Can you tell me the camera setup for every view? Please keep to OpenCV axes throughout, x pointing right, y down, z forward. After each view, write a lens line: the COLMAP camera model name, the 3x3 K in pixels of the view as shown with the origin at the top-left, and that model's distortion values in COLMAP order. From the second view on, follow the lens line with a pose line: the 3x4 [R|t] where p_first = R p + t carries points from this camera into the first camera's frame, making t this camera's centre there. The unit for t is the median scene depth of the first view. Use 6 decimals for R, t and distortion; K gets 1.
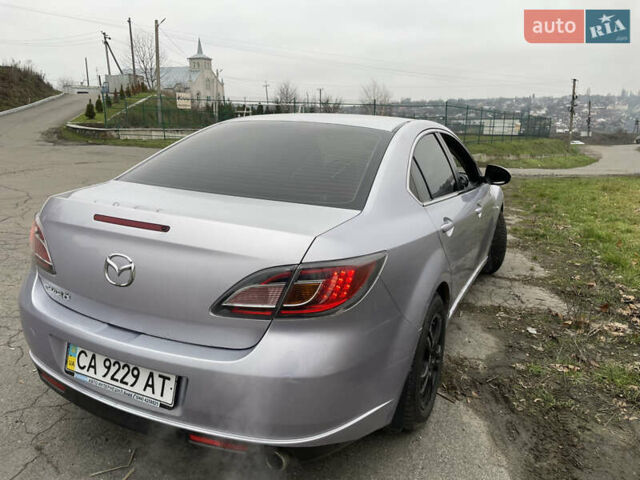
lens RADIAL K [[494.1, 0, 320.0], [0, 494.1, 240.0], [0, 0, 1]] dist [0.102889, -0.140711]
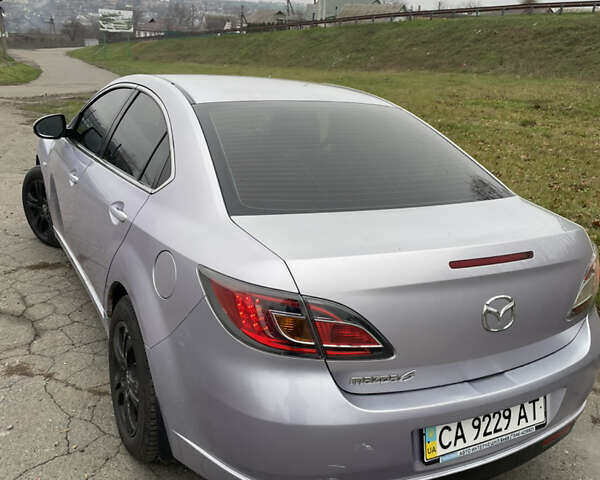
lens RADIAL K [[615.4, 0, 300.0], [0, 615.4, 240.0], [0, 0, 1]] dist [0.065191, -0.049538]
pose [[0.580338, -0.241542, 0.777731, -1.343554], [0.146640, 0.970387, 0.191954, -0.310007], [-0.801064, 0.002648, 0.598572, 0.588878]]
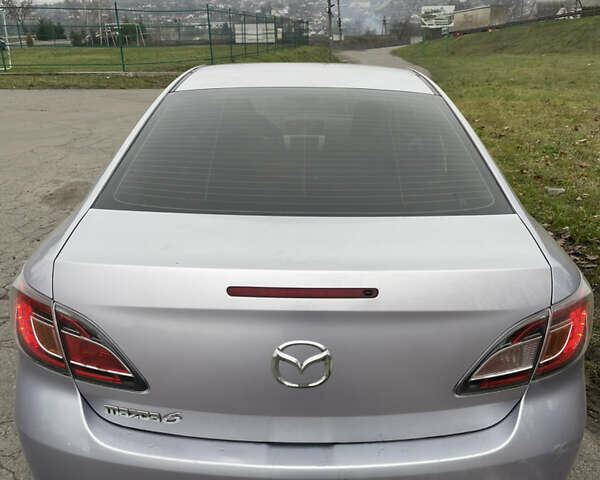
lens RADIAL K [[615.4, 0, 300.0], [0, 615.4, 240.0], [0, 0, 1]] dist [0.065191, -0.049538]
pose [[0.897363, -0.169358, 0.407501, -0.666817], [0.125840, 0.983291, 0.131543, -0.199242], [-0.422970, -0.066762, 0.903681, 0.254150]]
